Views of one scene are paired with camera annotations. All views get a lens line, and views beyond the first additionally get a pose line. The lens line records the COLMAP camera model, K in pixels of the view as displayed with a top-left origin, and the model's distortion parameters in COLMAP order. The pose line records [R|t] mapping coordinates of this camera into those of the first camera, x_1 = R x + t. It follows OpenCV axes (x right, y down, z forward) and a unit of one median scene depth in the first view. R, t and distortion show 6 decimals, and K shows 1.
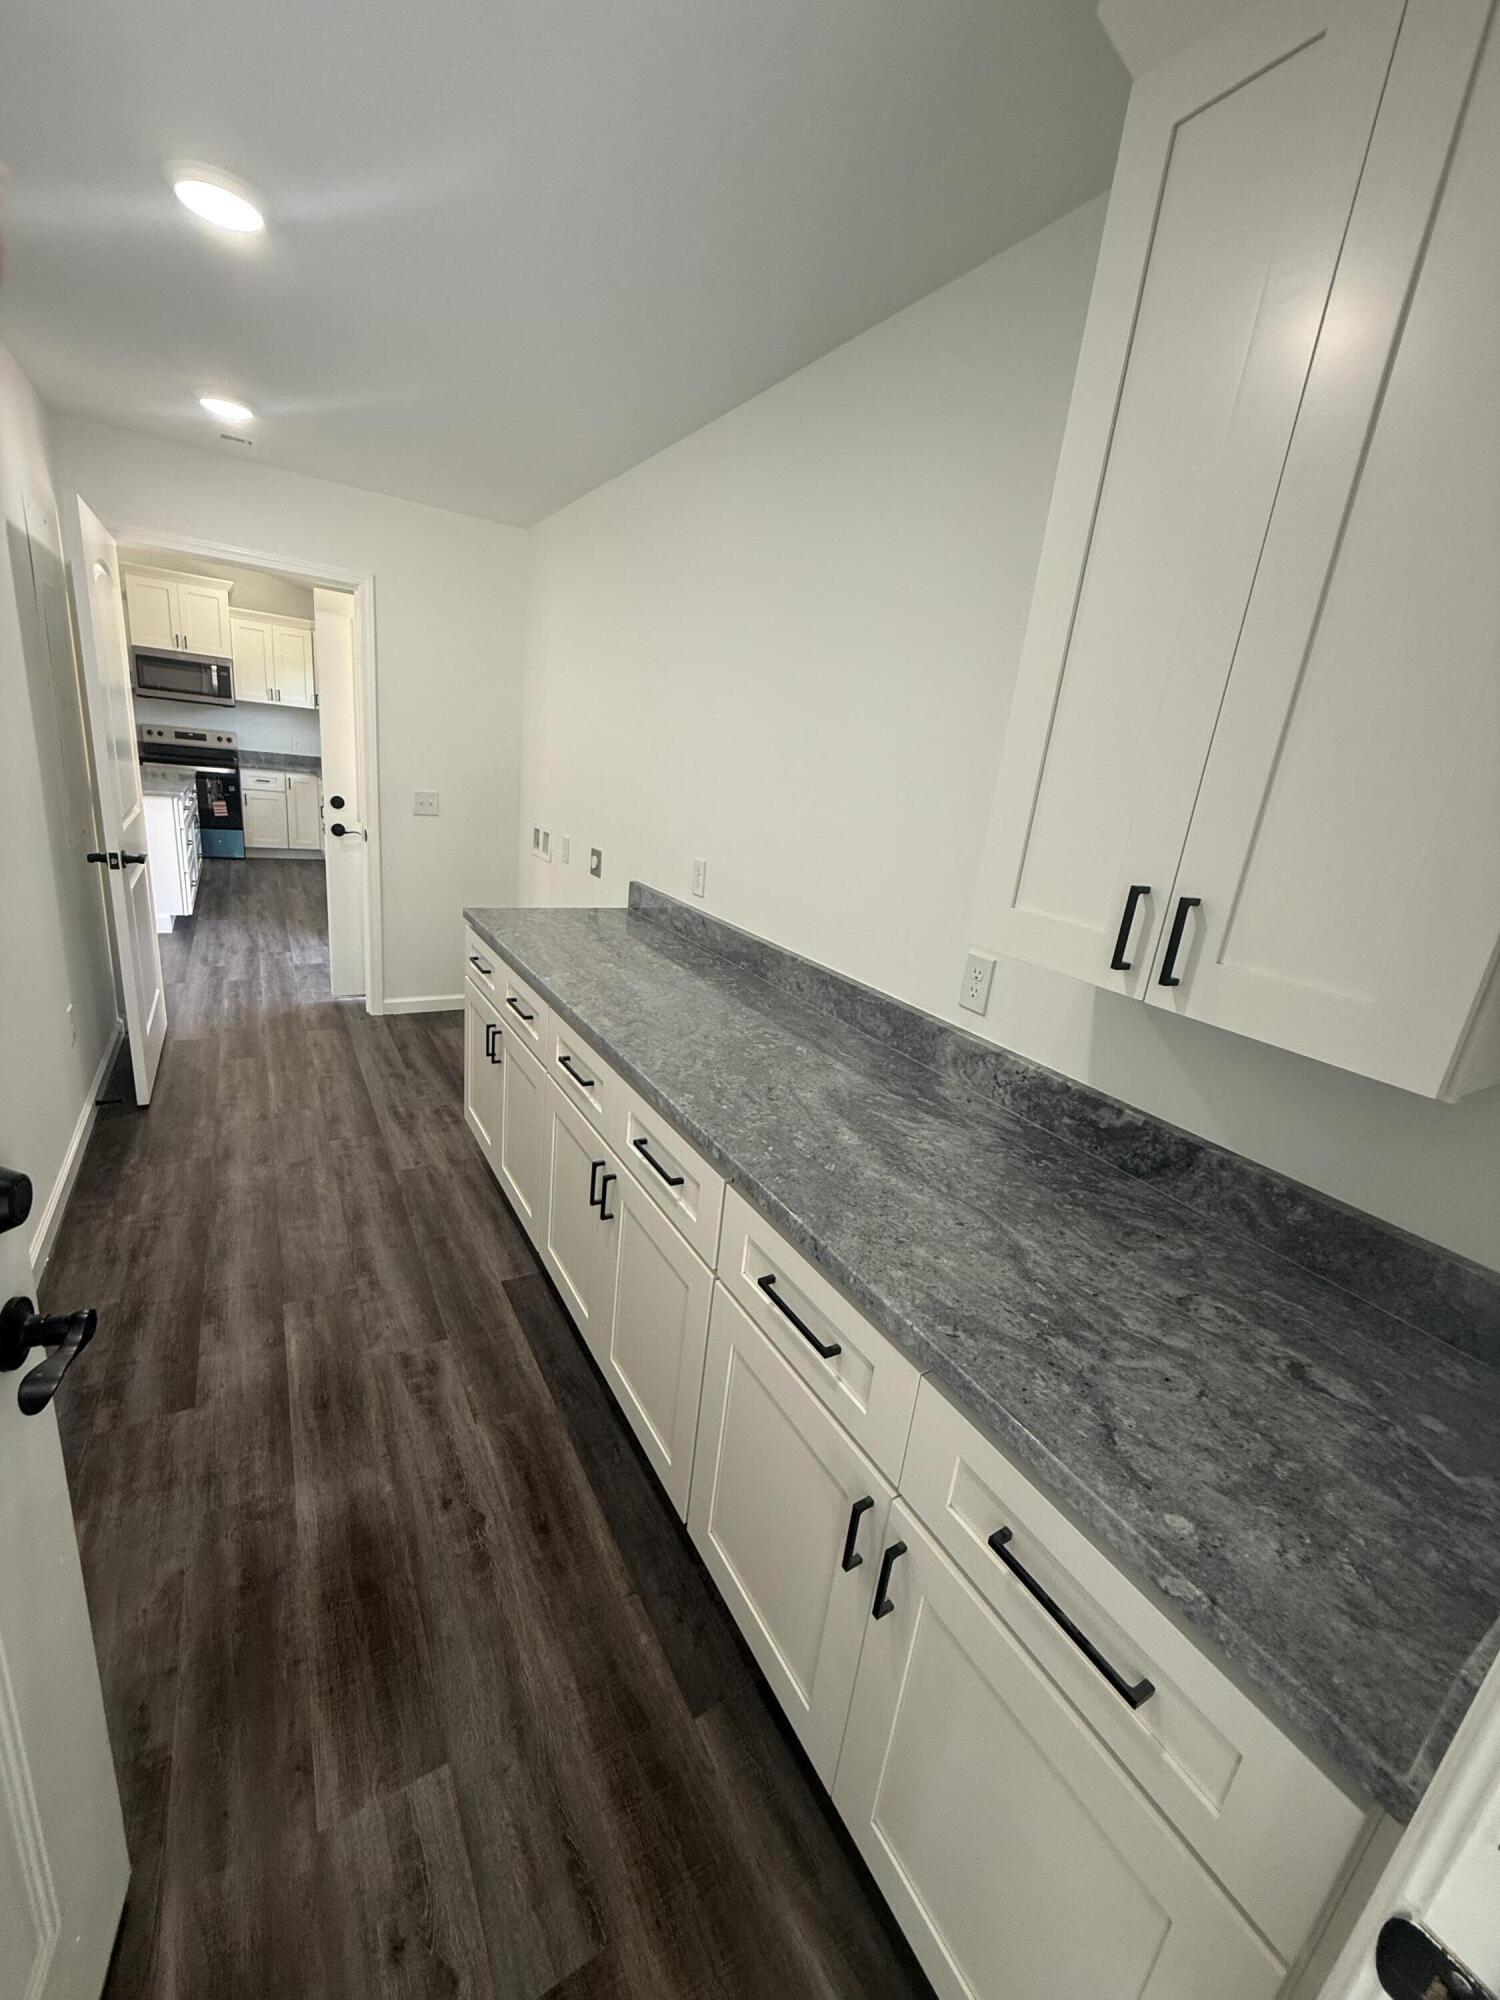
lens RADIAL K [[796.9, 0, 750.0], [0, 796.9, 1000.0], [0, 0, 1]] dist [0.002488, -0.000013]
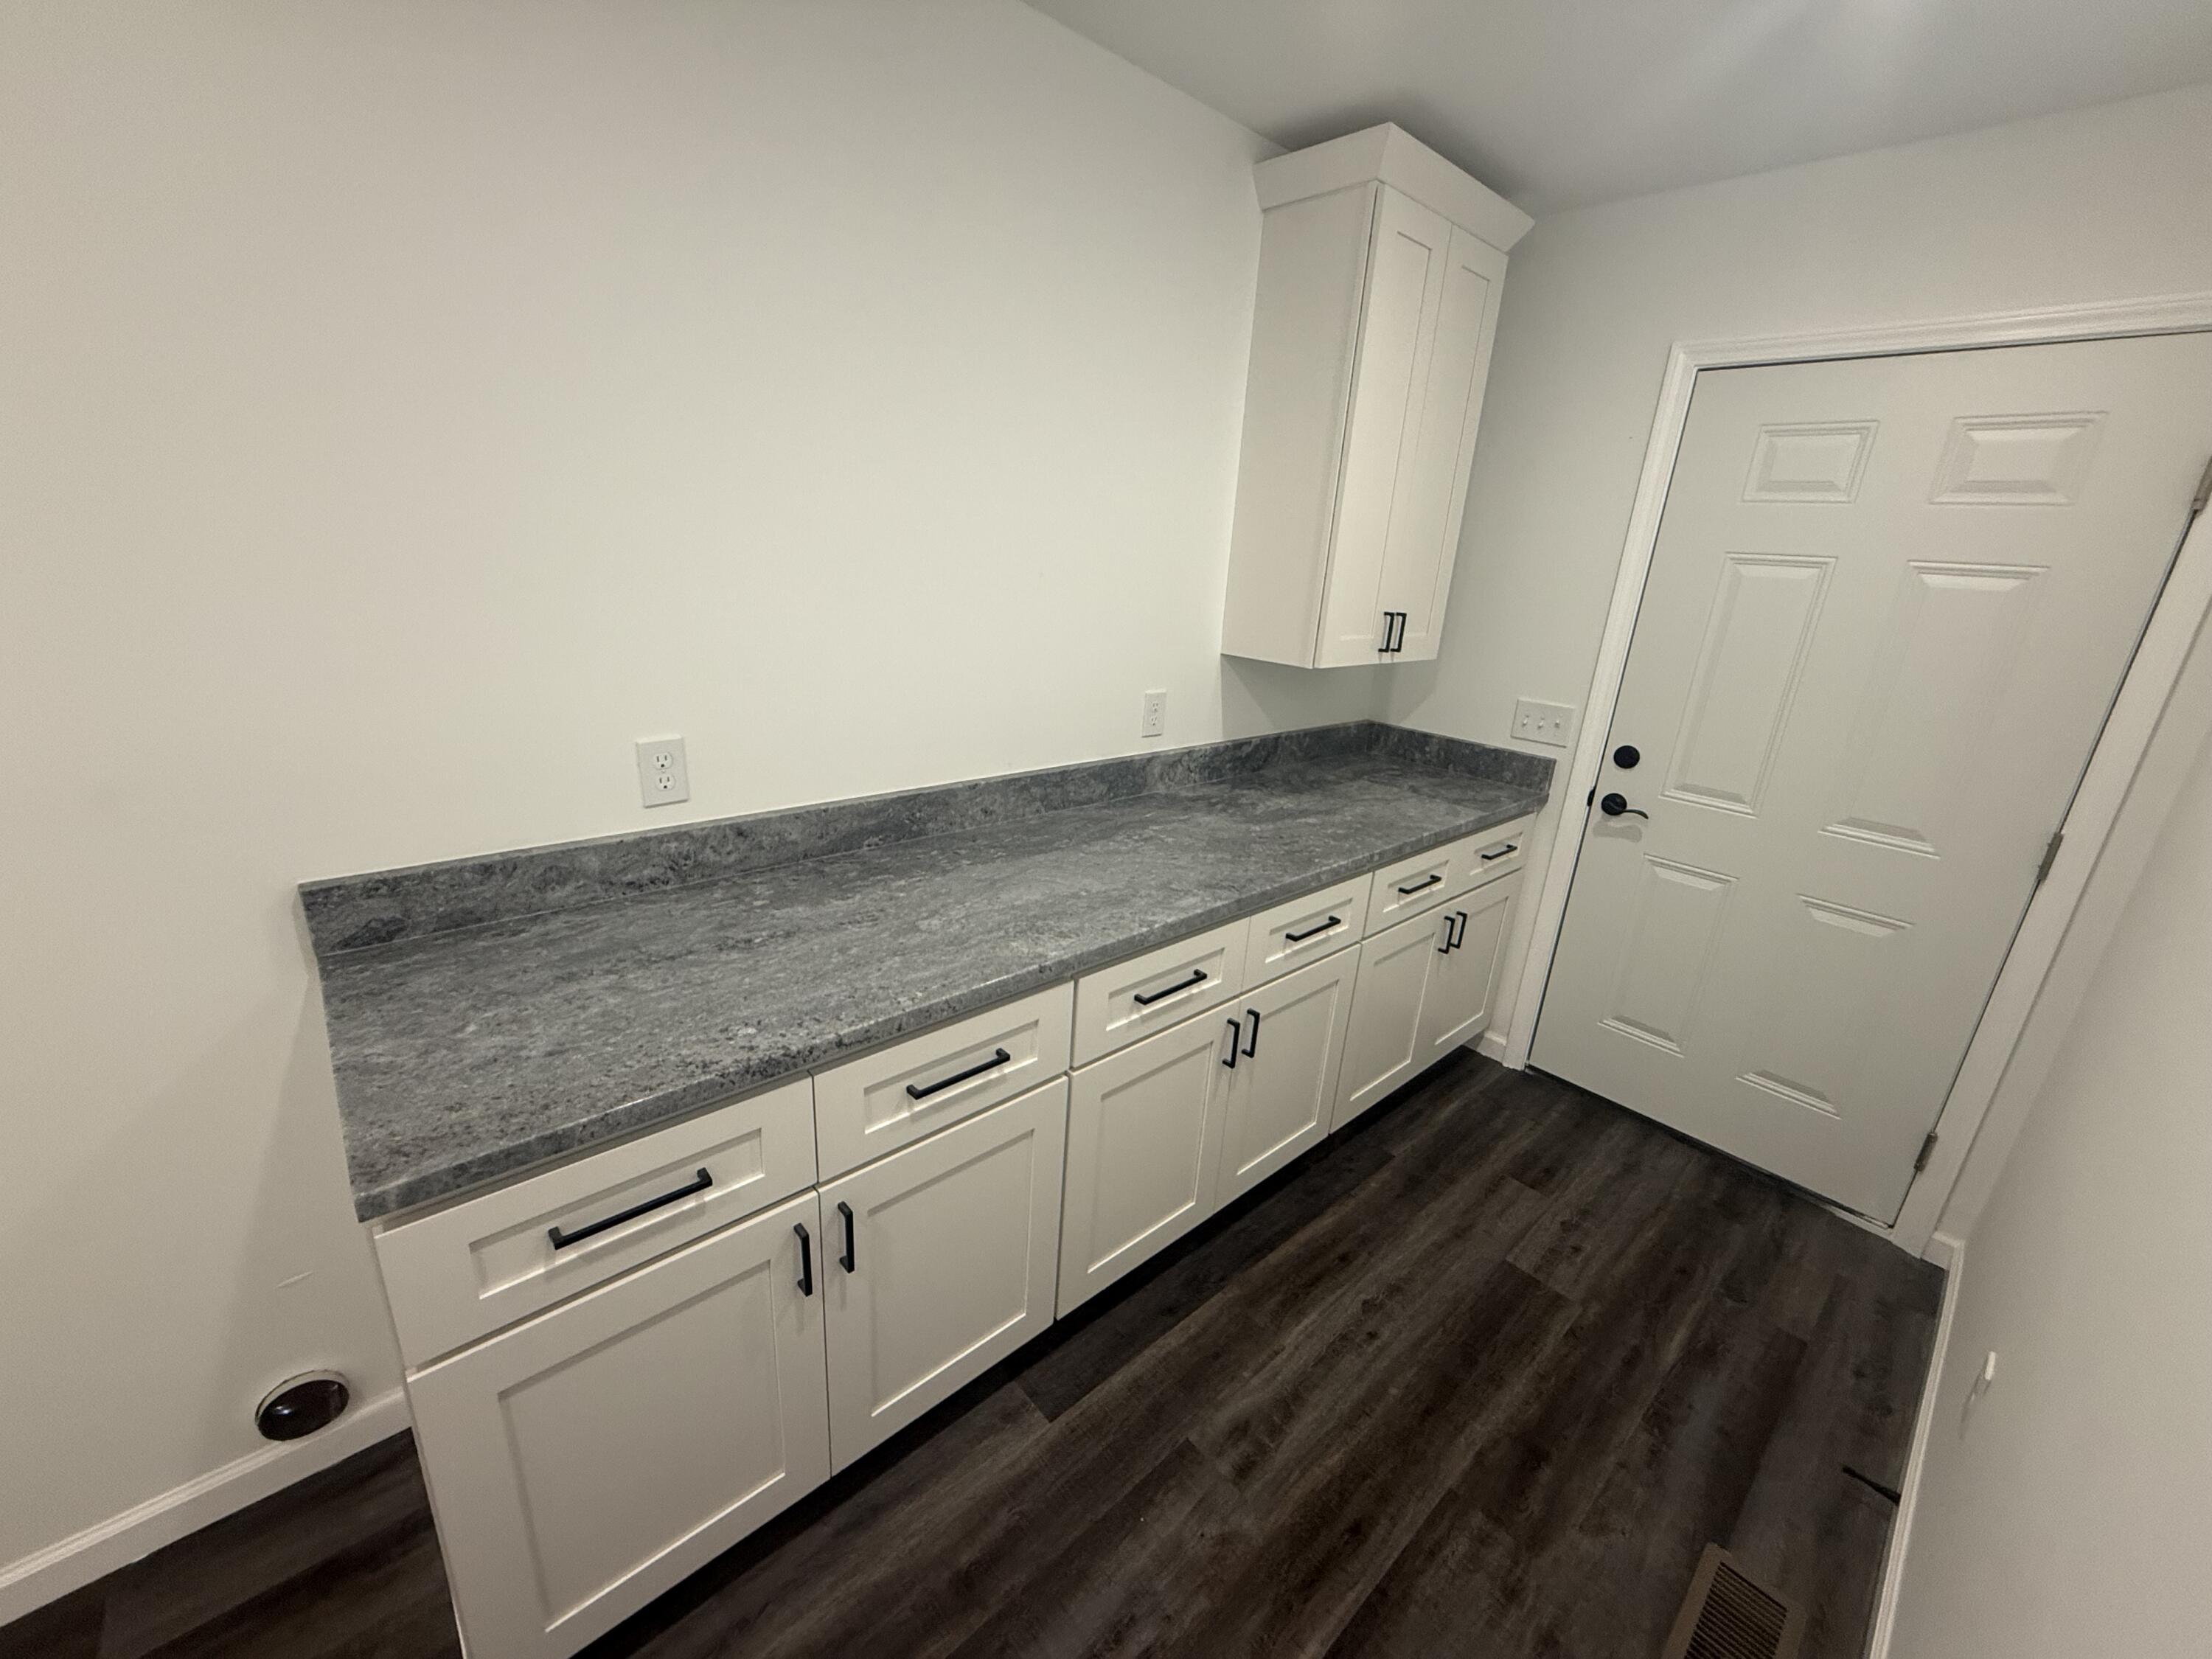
lens RADIAL K [[881.3, 0, 1103.9], [0, 881.3, 830.4], [0, 0, 1]] dist [0.002488, -0.000013]
pose [[-0.185430, -0.420629, 0.888081, -0.977638], [0.202362, 0.868037, 0.453388, -0.486646], [-0.961595, 0.263786, -0.075841, 1.156105]]
